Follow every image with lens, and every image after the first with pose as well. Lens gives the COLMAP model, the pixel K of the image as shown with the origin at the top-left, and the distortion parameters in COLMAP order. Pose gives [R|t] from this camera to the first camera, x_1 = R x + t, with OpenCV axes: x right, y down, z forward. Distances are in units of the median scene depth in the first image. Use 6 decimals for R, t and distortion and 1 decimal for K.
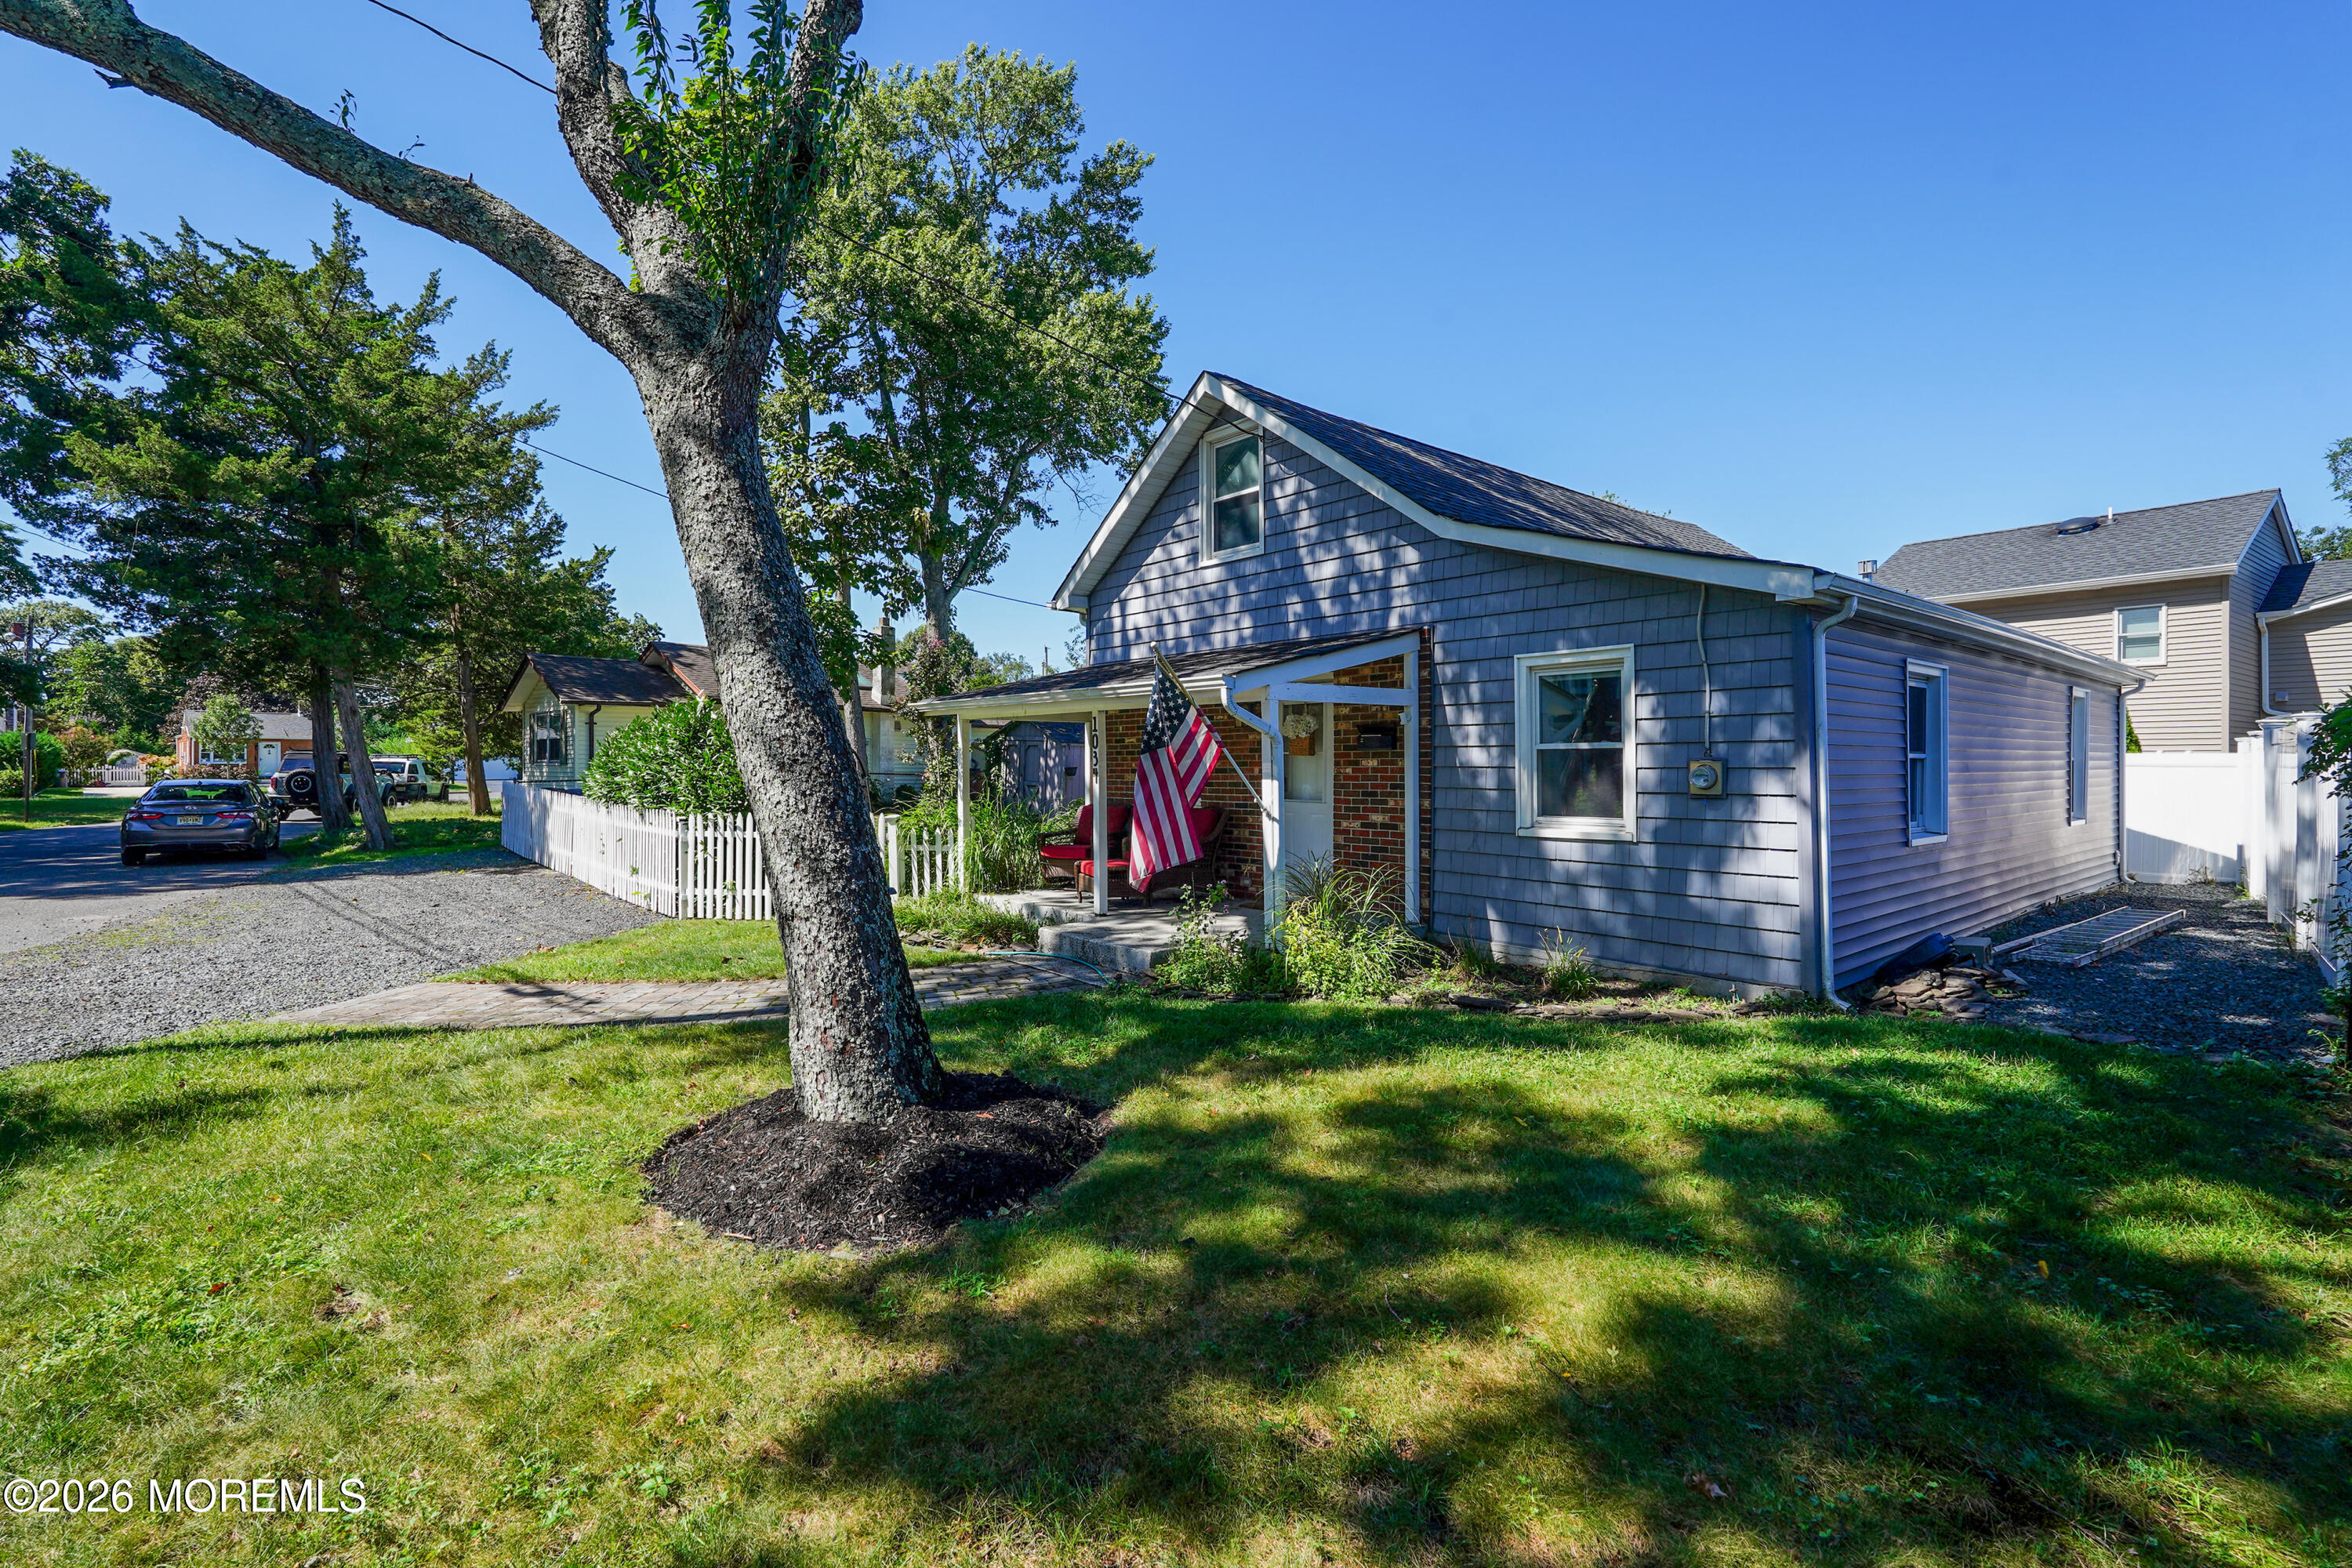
lens RADIAL K [[1028.9, 0, 1168.0], [0, 1028.9, 773.0], [0, 0, 1]] dist [-0.000320, -0.000129]
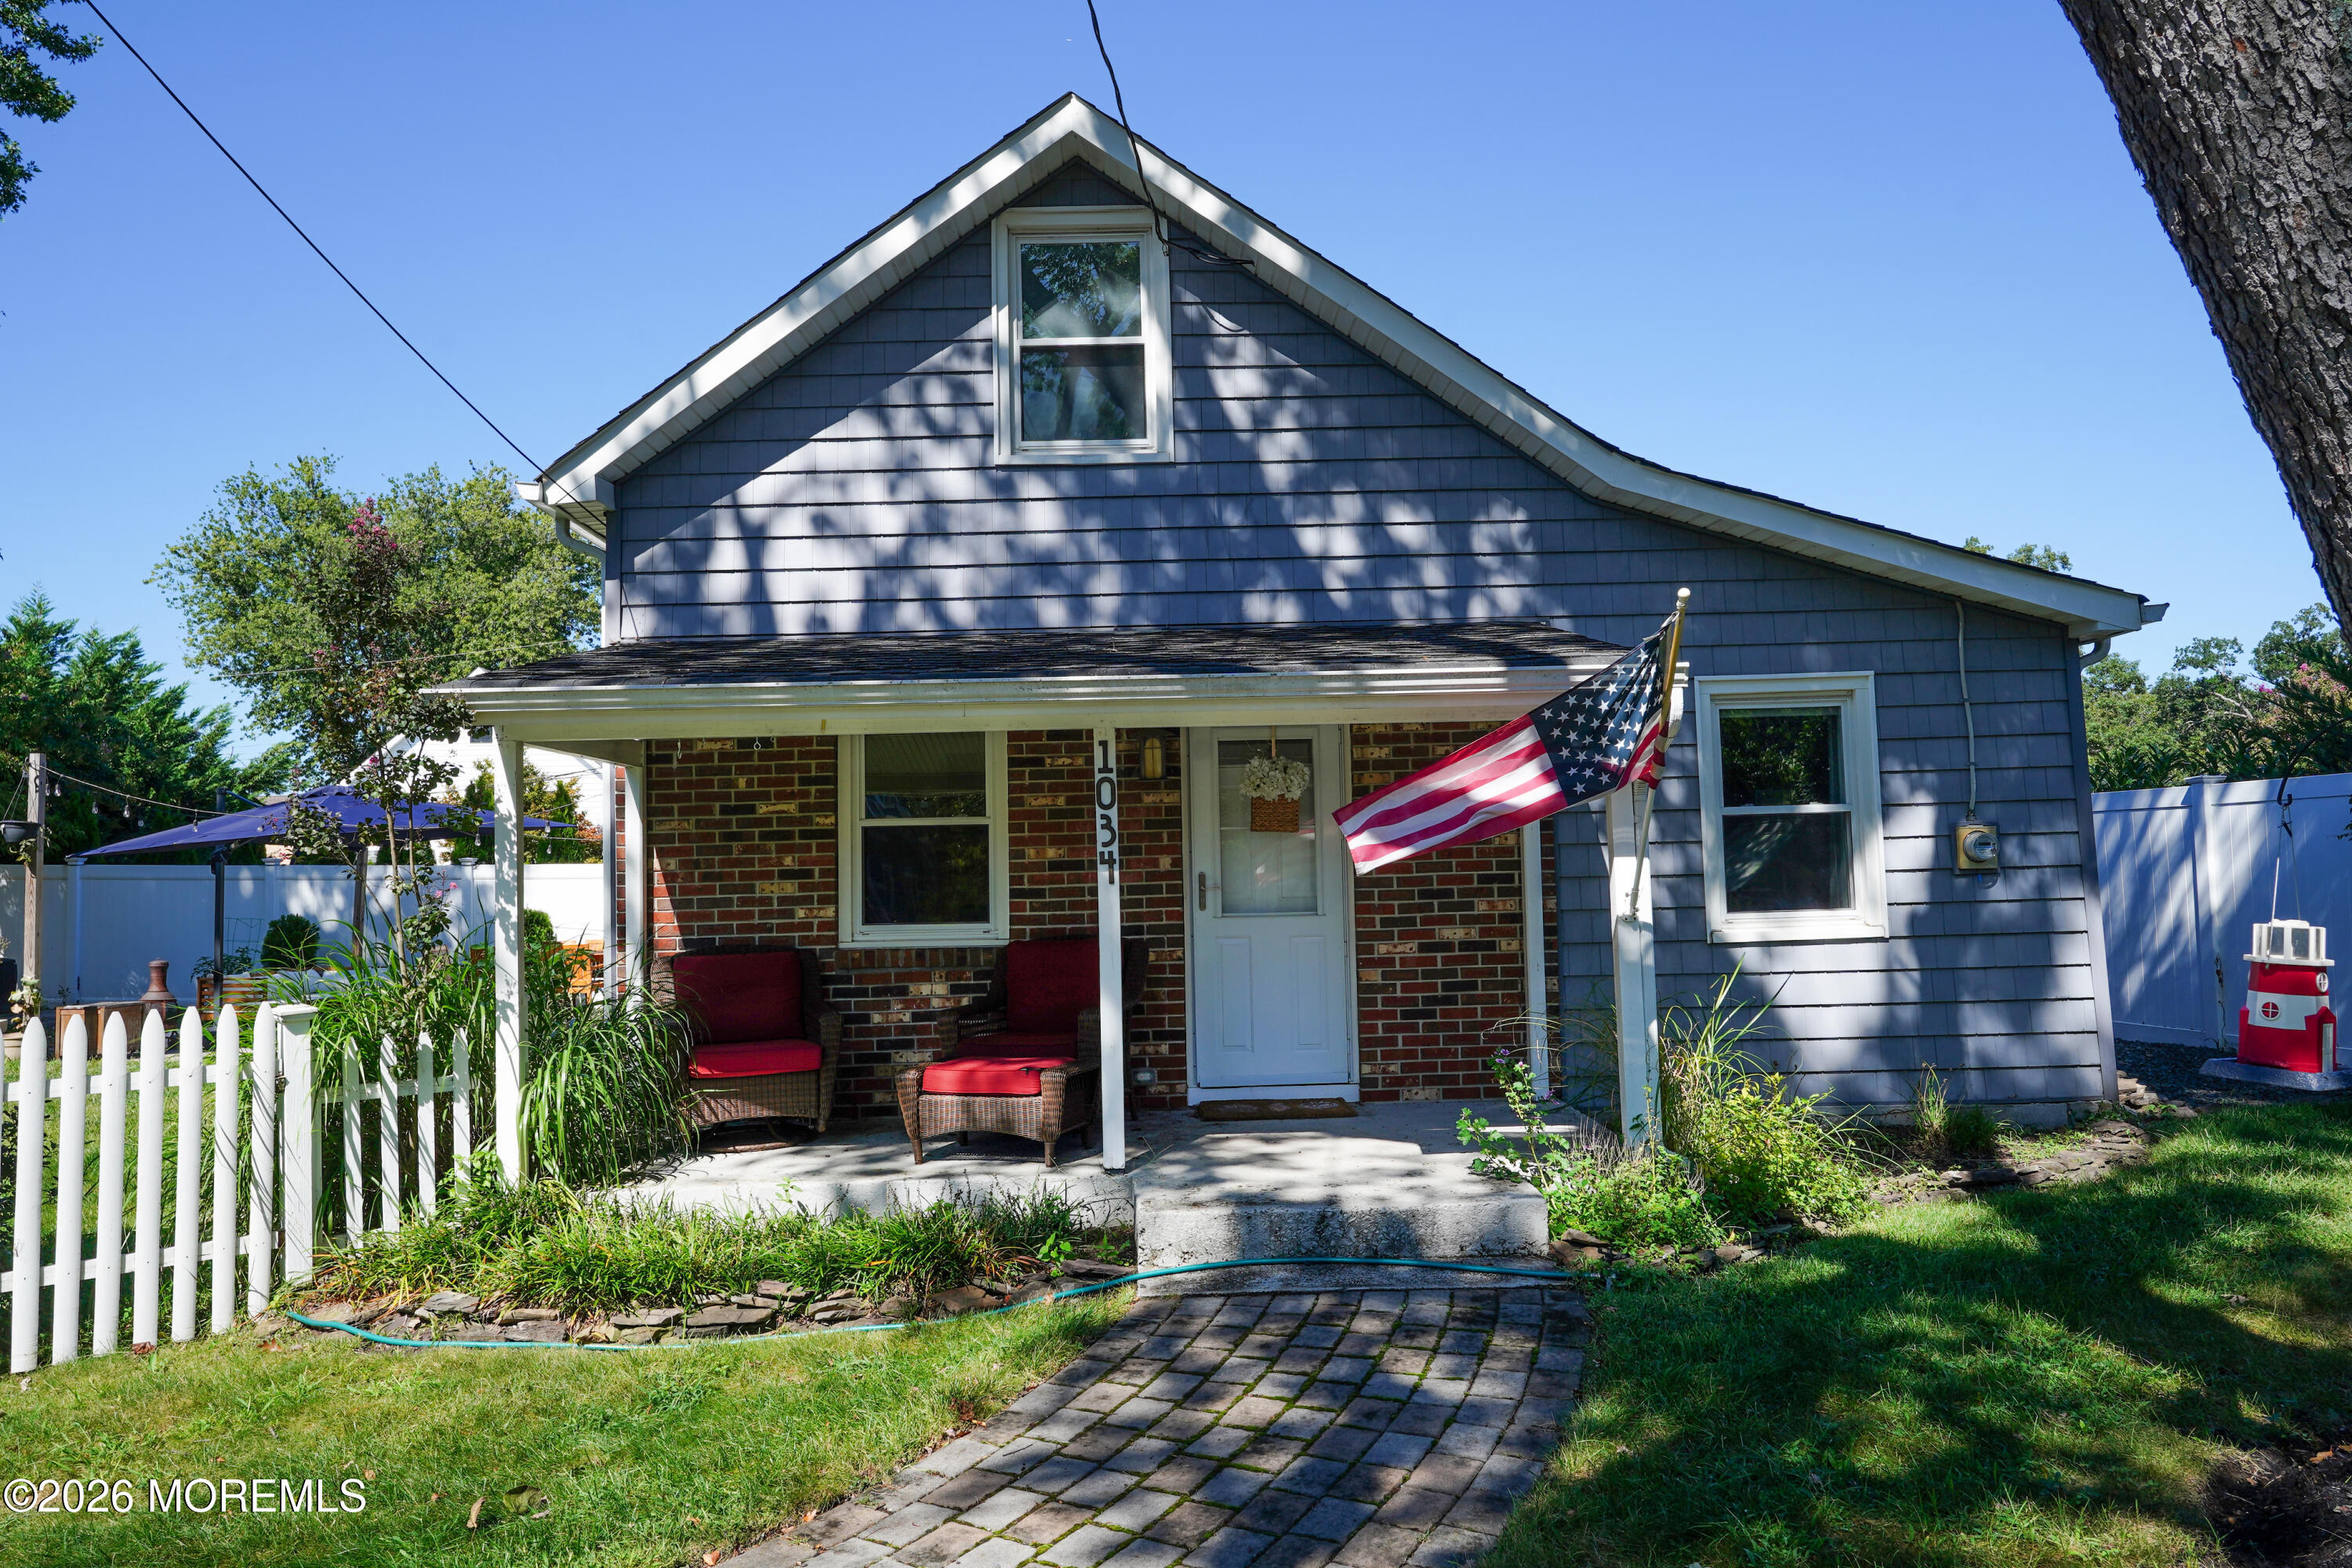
lens RADIAL K [[1659.2, 0, 1177.2], [0, 1659.2, 782.6], [0, 0, 1]] dist [0.001045, -0.000447]
pose [[0.634266, 0.033312, 0.772397, -0.588601], [0.031472, 0.997131, -0.068848, 0.016337], [-0.772474, 0.067977, 0.631398, 0.468709]]
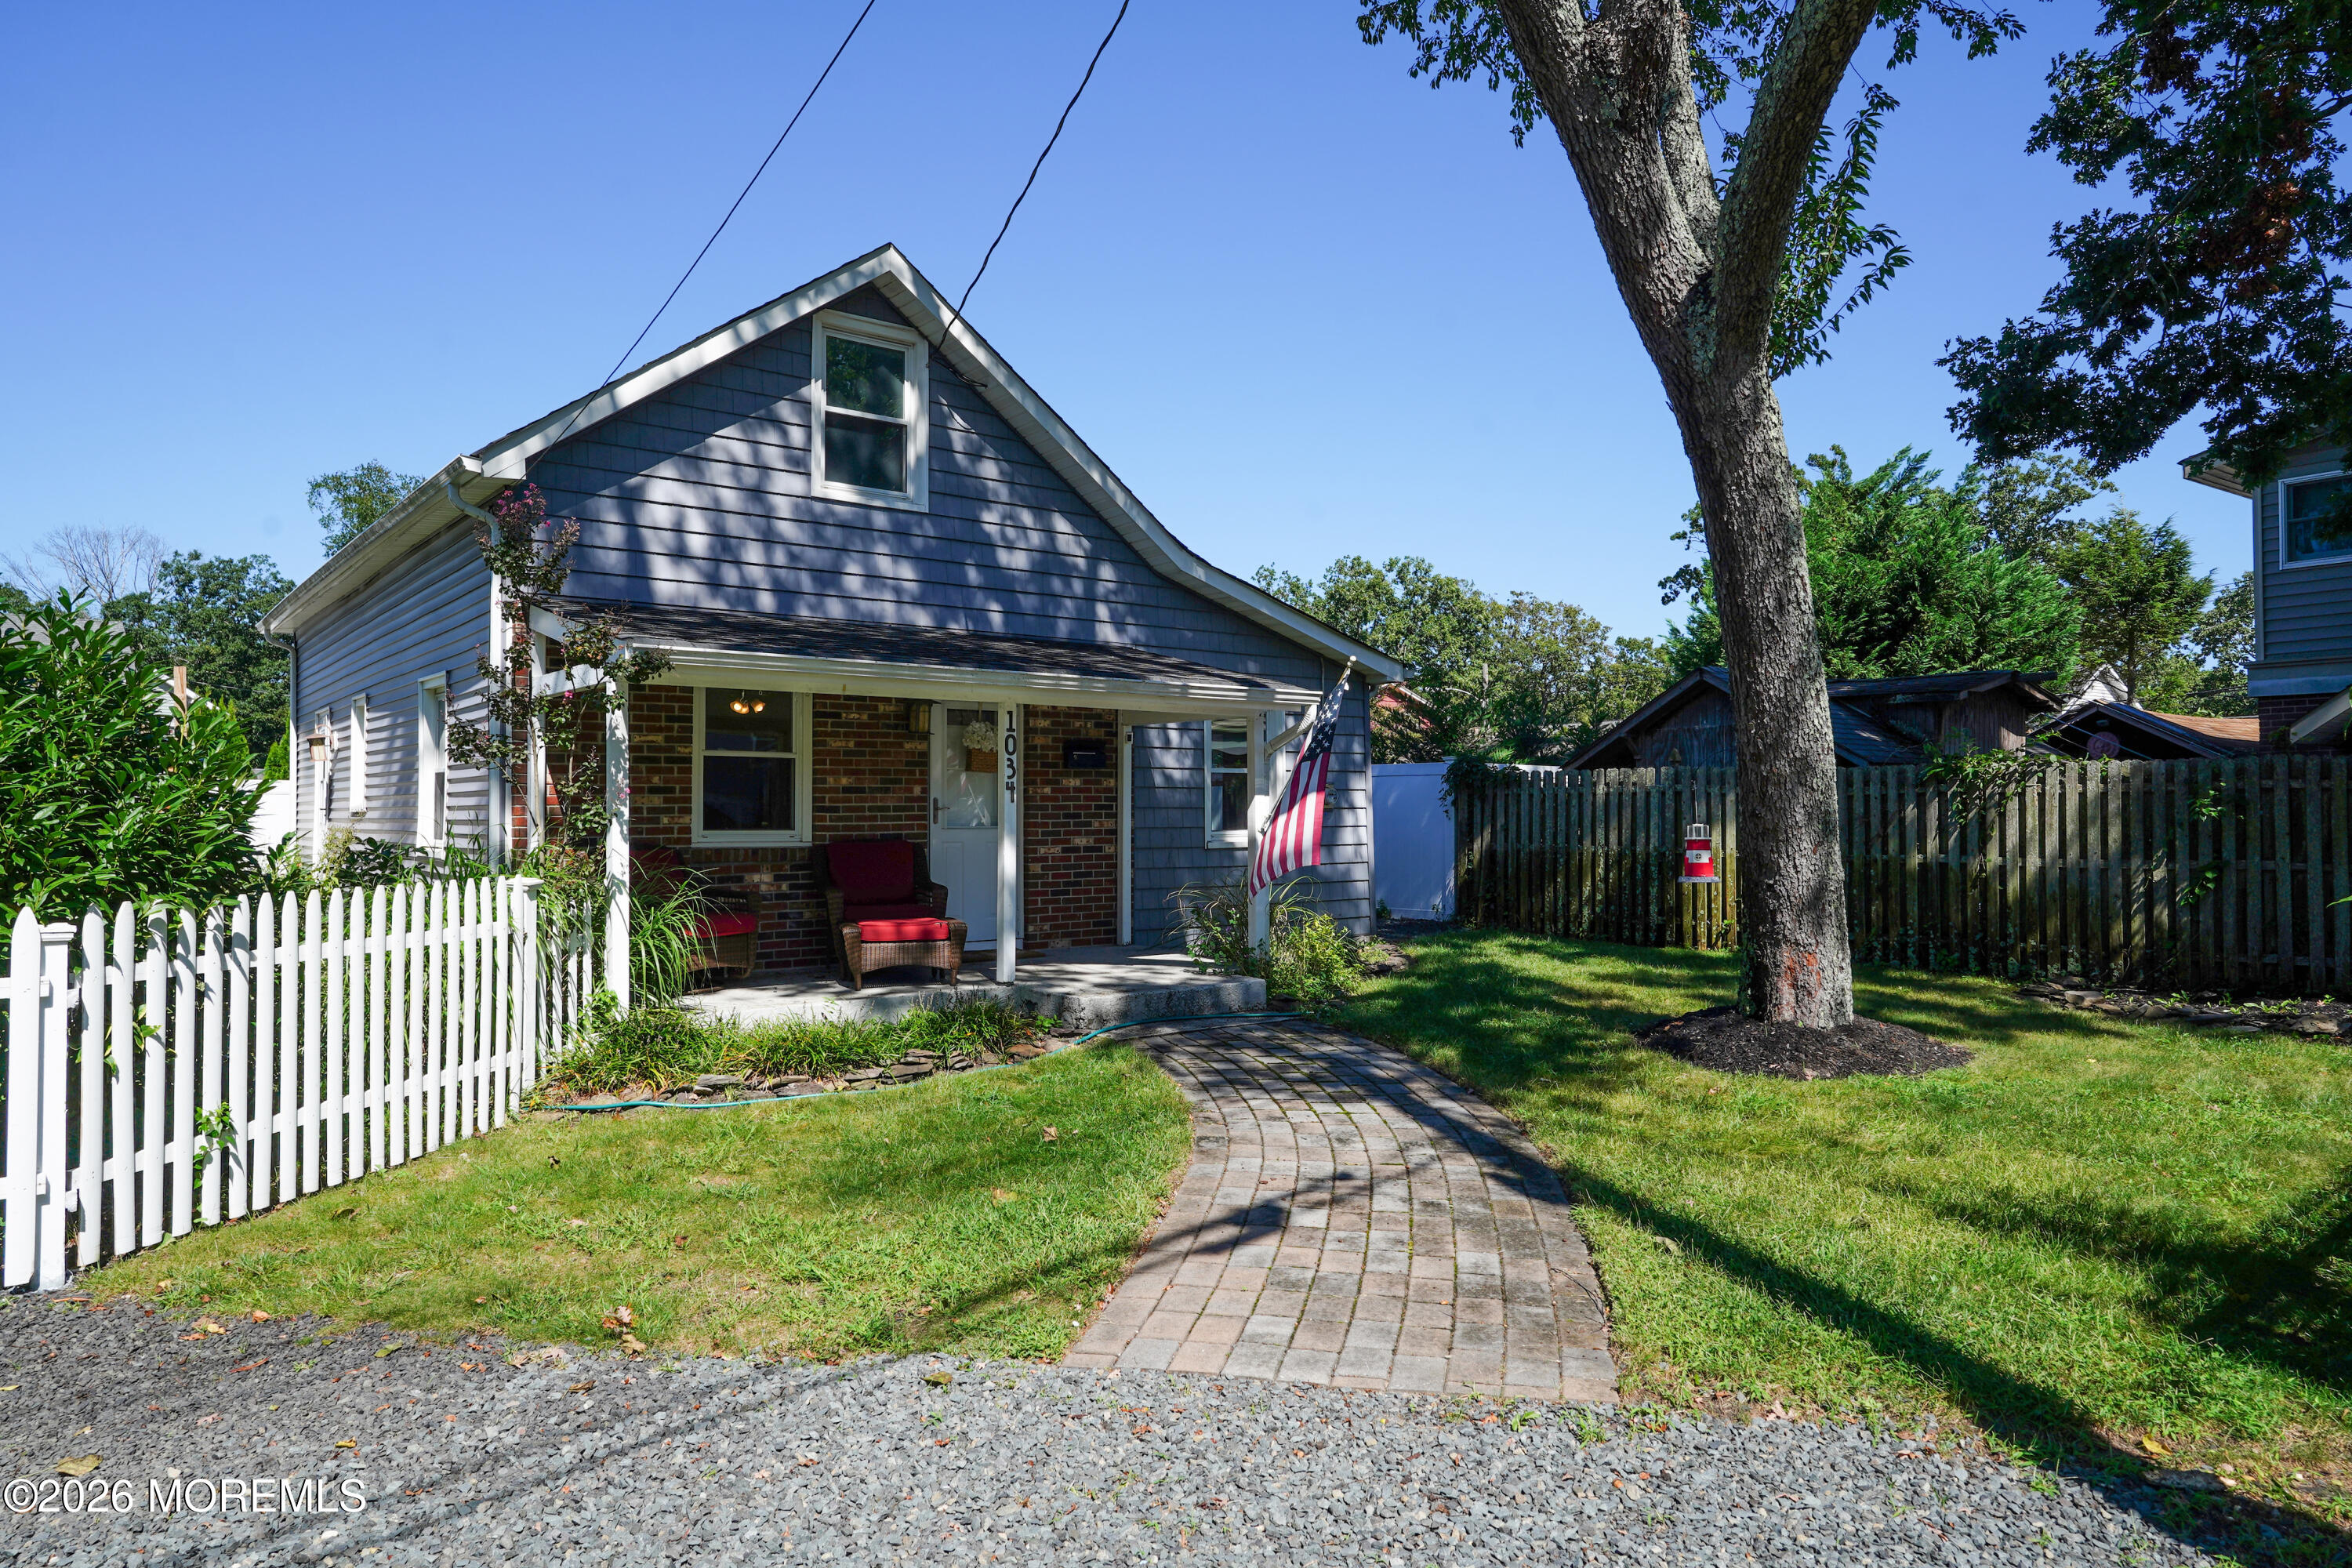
lens RADIAL K [[1473.0, 0, 1187.4], [0, 1473.0, 787.0], [0, 0, 1]] dist [-0.001955, -0.000572]
pose [[0.026198, 0.019562, 0.999465, -1.037836], [0.013296, 0.999713, -0.019915, 0.020577], [-0.999568, 0.013810, 0.025930, 0.795133]]
